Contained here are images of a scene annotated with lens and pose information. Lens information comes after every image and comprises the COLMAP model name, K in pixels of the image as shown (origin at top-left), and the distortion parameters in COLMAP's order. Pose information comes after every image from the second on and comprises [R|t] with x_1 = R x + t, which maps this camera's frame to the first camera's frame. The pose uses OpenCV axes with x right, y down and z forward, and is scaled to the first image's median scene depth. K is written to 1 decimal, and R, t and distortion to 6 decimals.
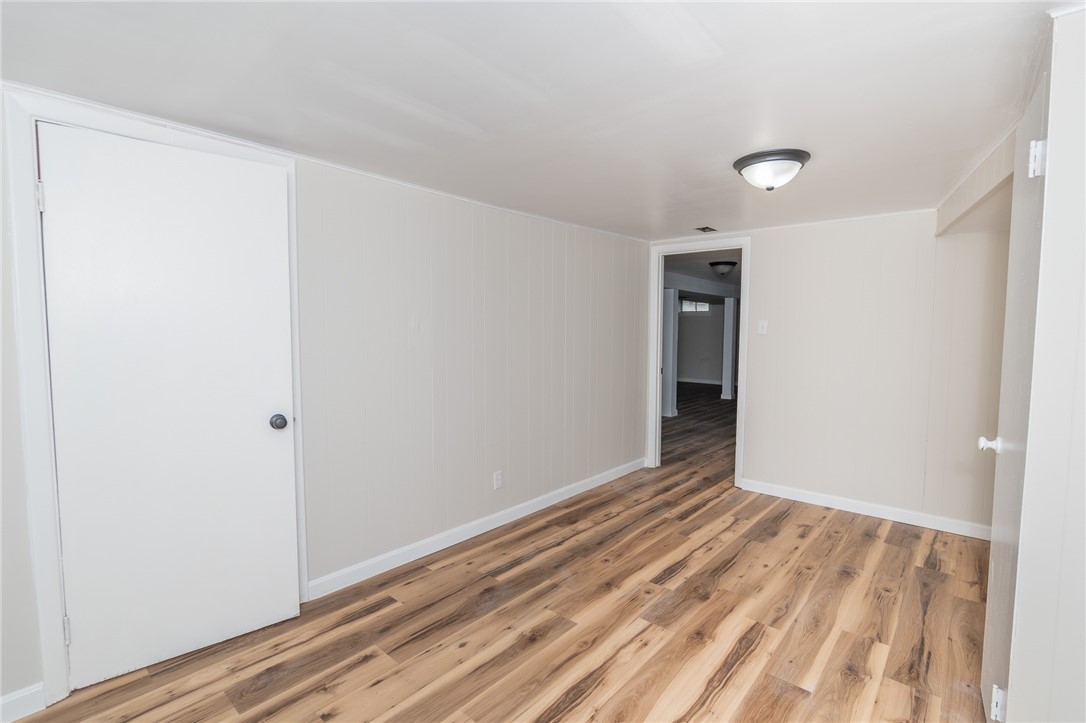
lens RADIAL K [[505.4, 0, 543.1], [0, 505.4, 362.6], [0, 0, 1]] dist [-0.009178, -0.001585]
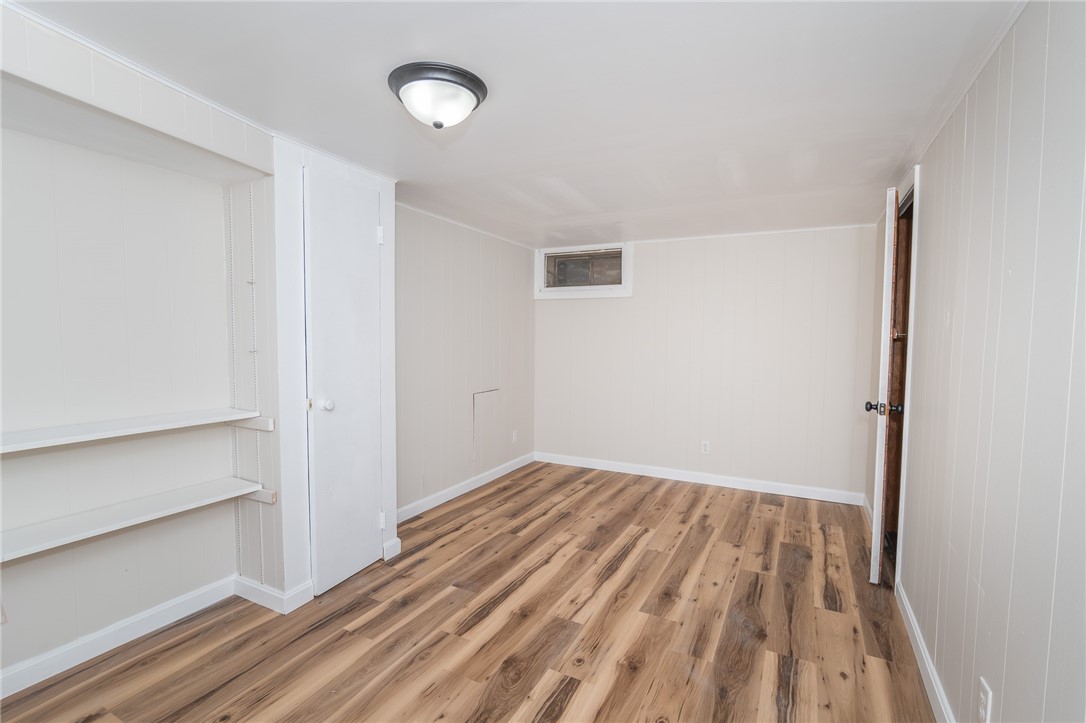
lens RADIAL K [[505.4, 0, 543.2], [0, 505.4, 361.8], [0, 0, 1]] dist [-0.009178, -0.001585]
pose [[-0.971925, -0.003431, -0.235267, 0.507379], [-0.032397, 0.992322, 0.119363, -0.102525], [0.233051, 0.123633, -0.964574, 1.905454]]
